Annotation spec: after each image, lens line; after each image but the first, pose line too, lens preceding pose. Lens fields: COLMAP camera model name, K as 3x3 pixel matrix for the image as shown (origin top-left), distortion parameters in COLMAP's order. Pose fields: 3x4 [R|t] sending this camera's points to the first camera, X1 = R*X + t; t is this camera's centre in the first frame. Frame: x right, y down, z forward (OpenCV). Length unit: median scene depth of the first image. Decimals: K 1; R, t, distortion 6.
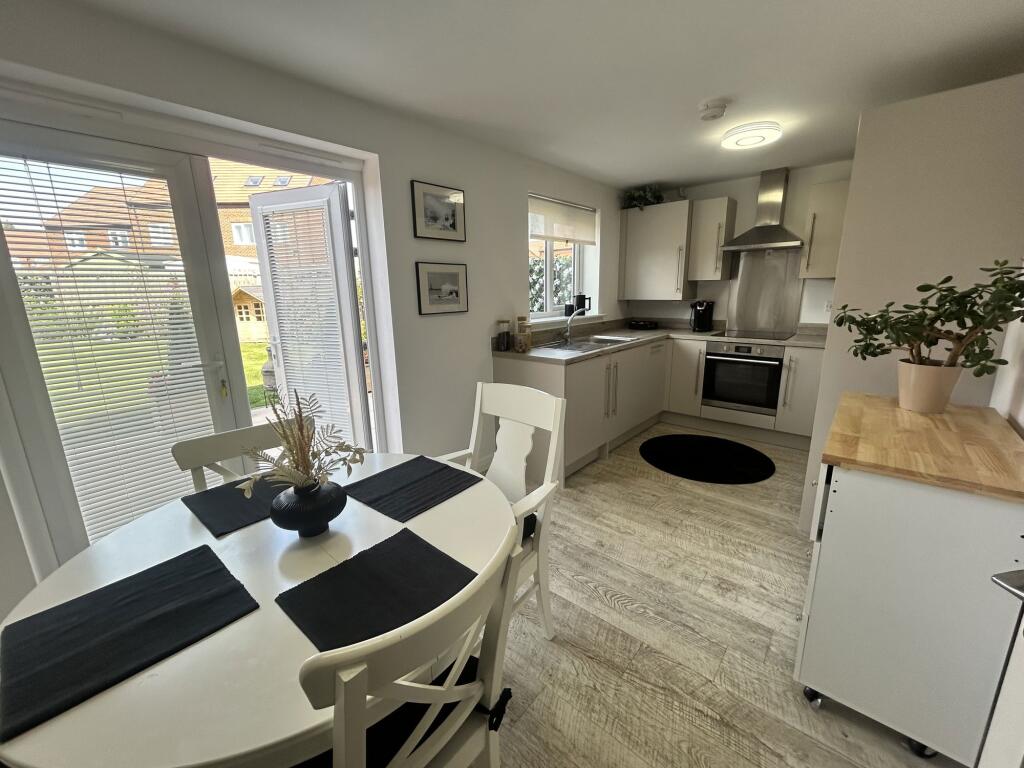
lens RADIAL K [[413.2, 0, 513.8], [0, 413.2, 382.5], [0, 0, 1]] dist [-0.000057, 0.001838]
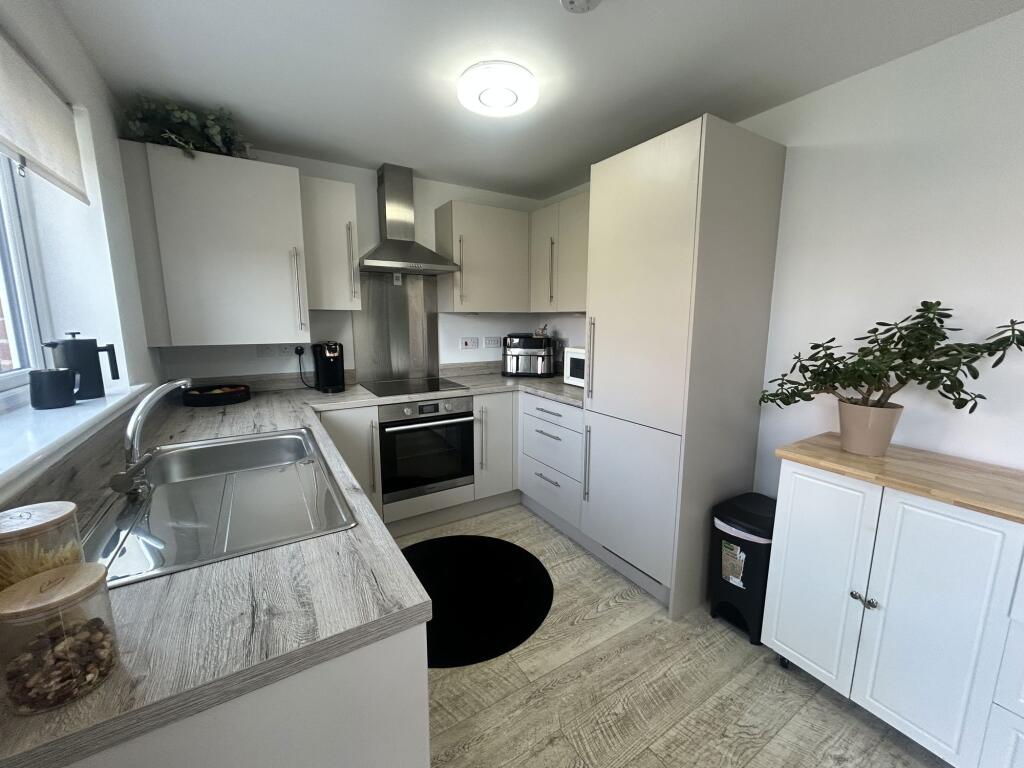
lens RADIAL K [[413.2, 0, 514.7], [0, 413.2, 384.0], [0, 0, 1]] dist [-0.000057, 0.001838]
pose [[0.303345, -0.134746, 0.943306, -0.063198], [0.205126, 0.975976, 0.073449, -0.143090], [-0.930540, 0.171216, 0.323697, 0.626624]]
